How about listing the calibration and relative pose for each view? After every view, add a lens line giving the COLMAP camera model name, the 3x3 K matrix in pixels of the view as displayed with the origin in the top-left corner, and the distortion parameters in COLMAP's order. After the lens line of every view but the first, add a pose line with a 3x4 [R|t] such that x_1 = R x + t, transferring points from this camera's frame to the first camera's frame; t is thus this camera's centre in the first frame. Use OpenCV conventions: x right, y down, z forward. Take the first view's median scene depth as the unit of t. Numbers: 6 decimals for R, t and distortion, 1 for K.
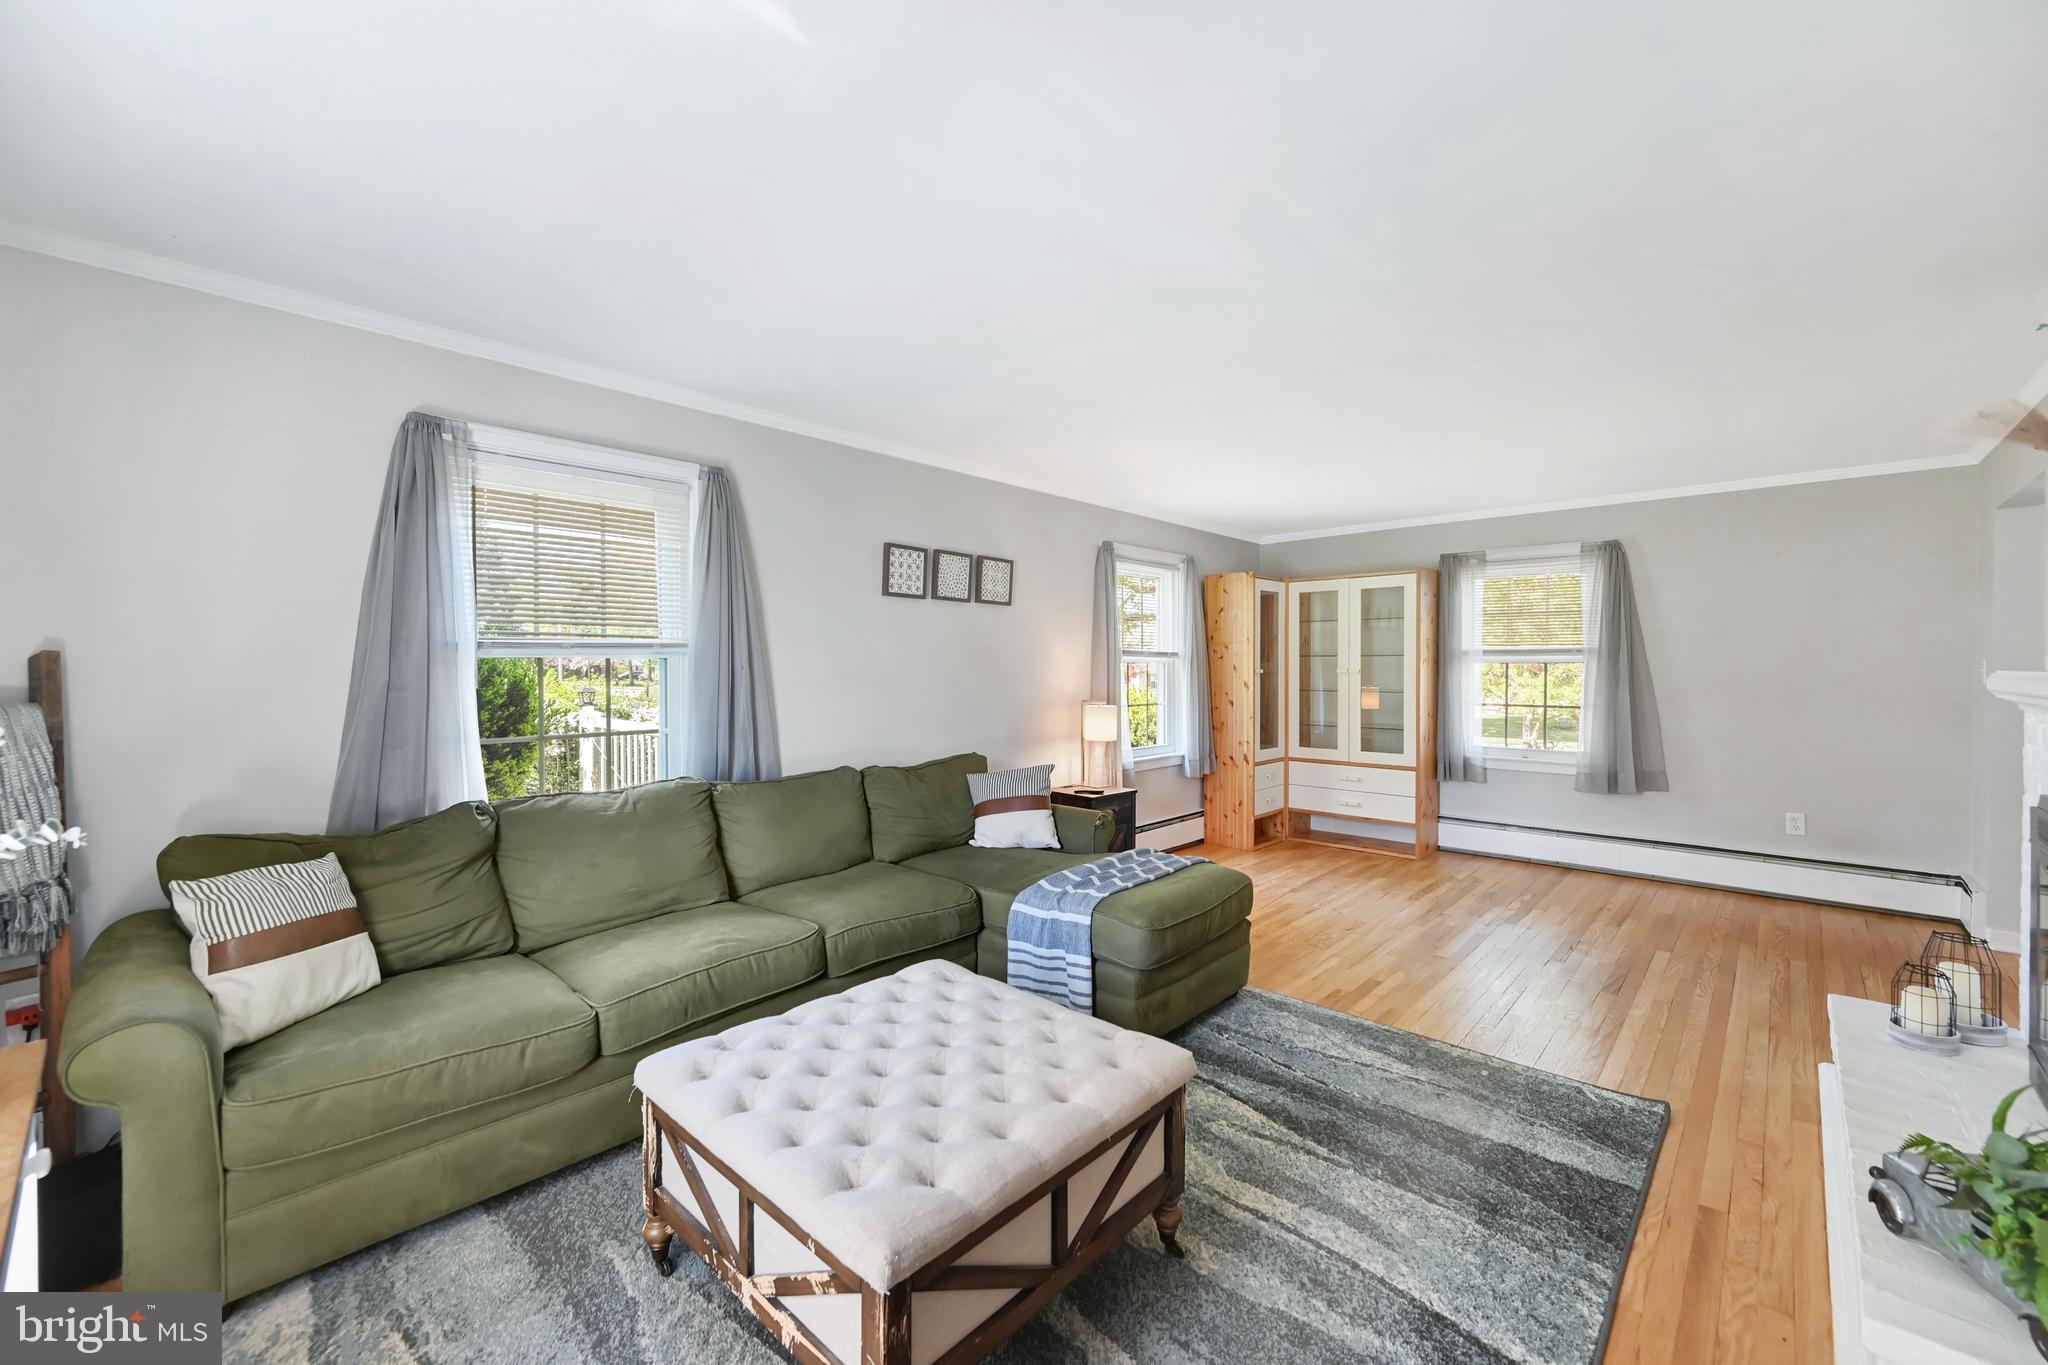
lens RADIAL K [[823.4, 0, 1033.0], [0, 823.4, 665.5], [0, 0, 1]] dist [-0.000613, -0.000015]
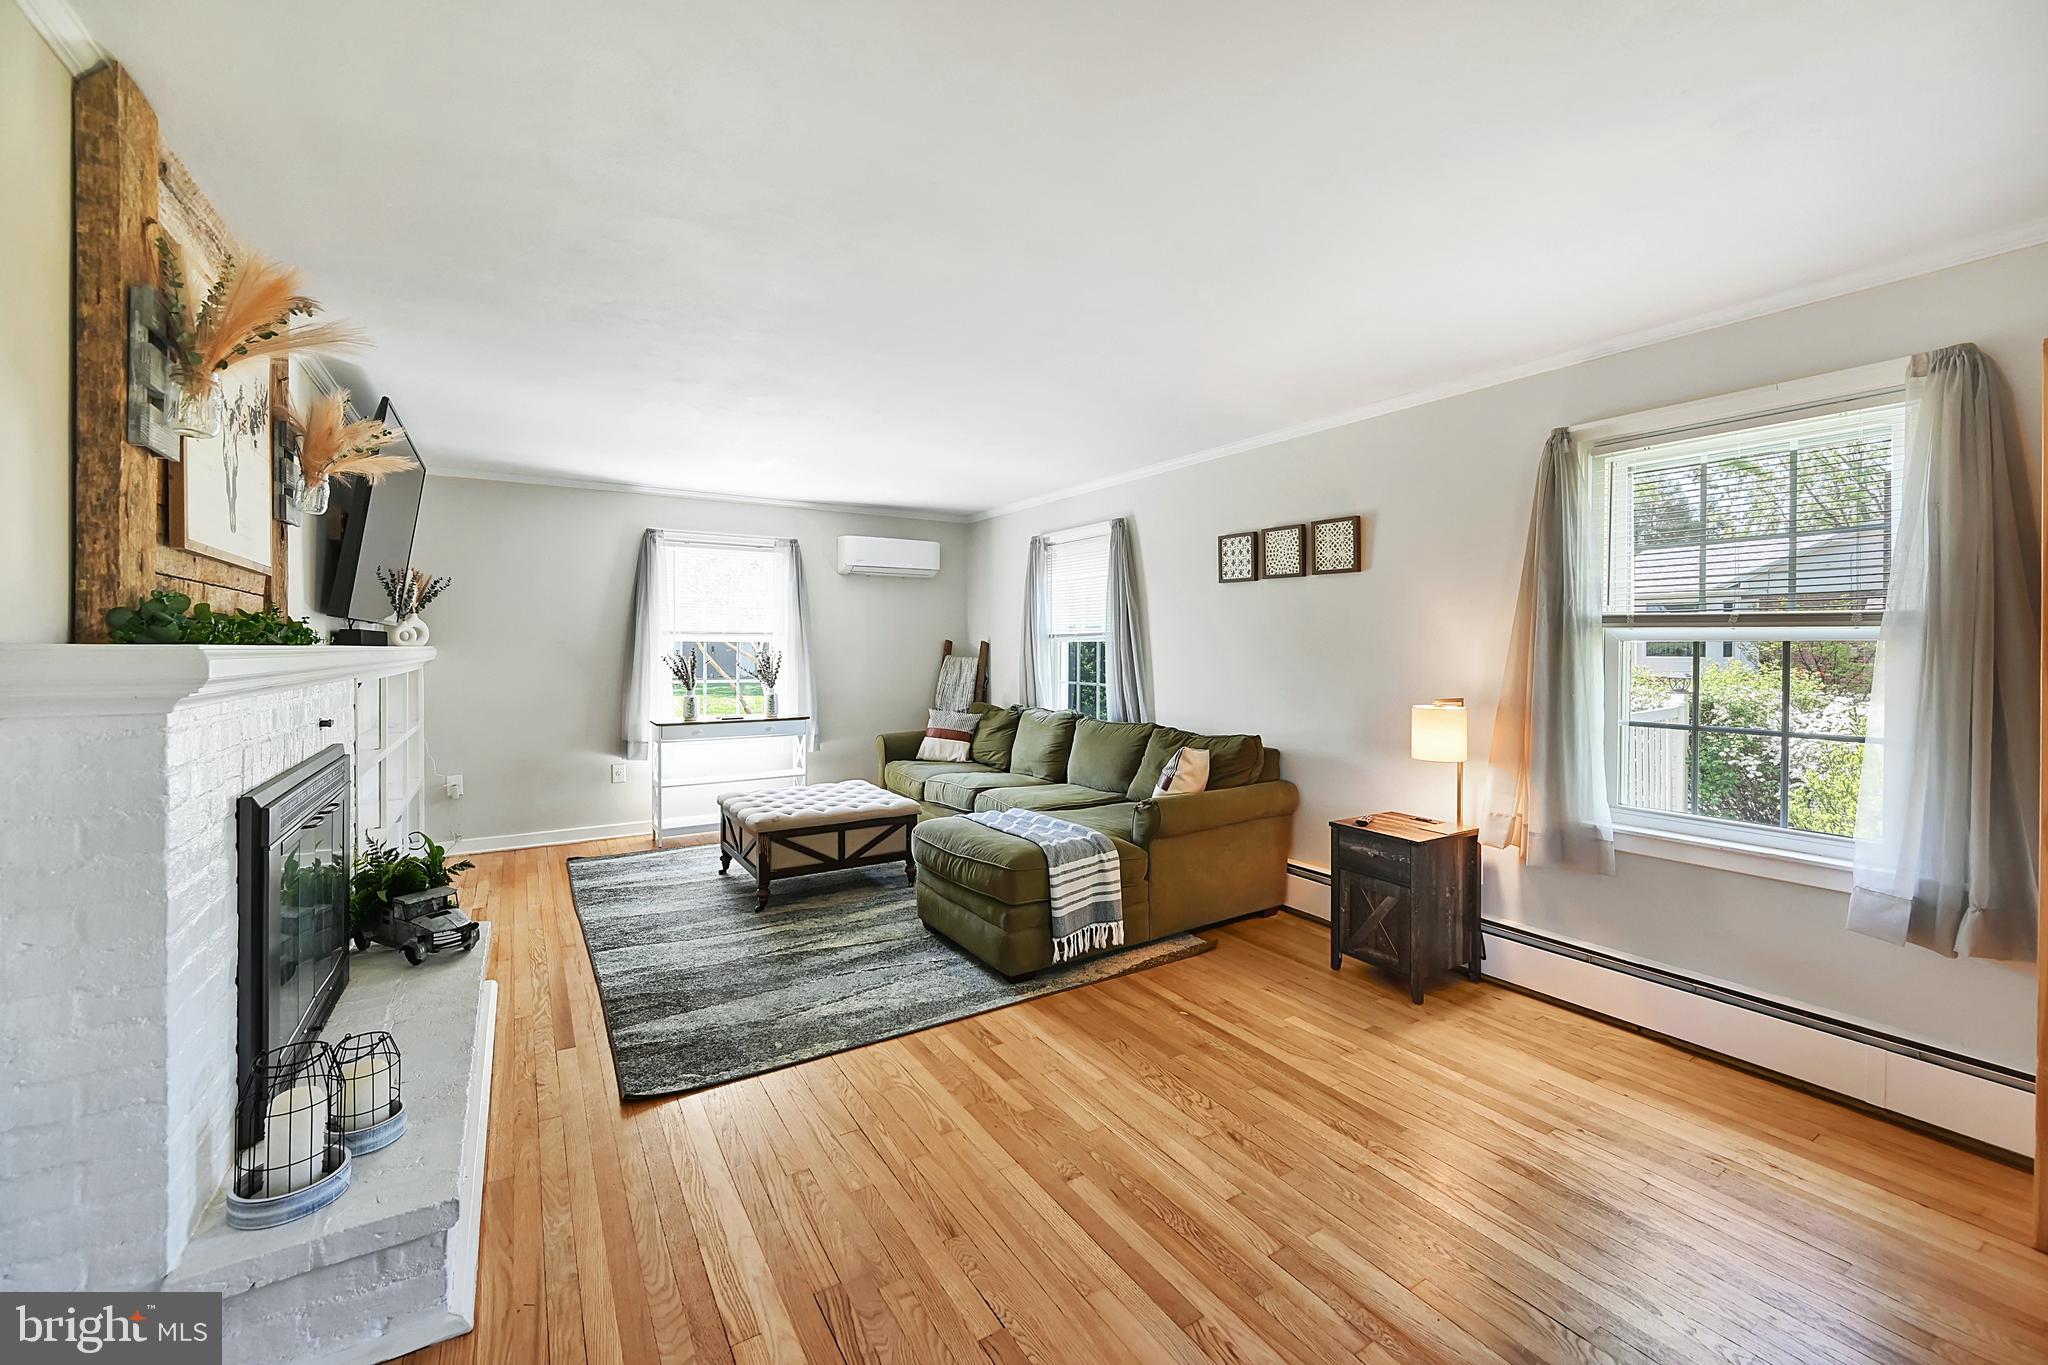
lens RADIAL K [[830.4, 0, 1034.5], [0, 830.4, 647.7], [0, 0, 1]] dist [-0.001640, -0.000743]
pose [[-0.267008, -0.003454, -0.963688, 1.015855], [-0.007731, 0.999969, -0.001442, 0.006462], [0.963663, 0.007065, -0.267027, 1.104435]]
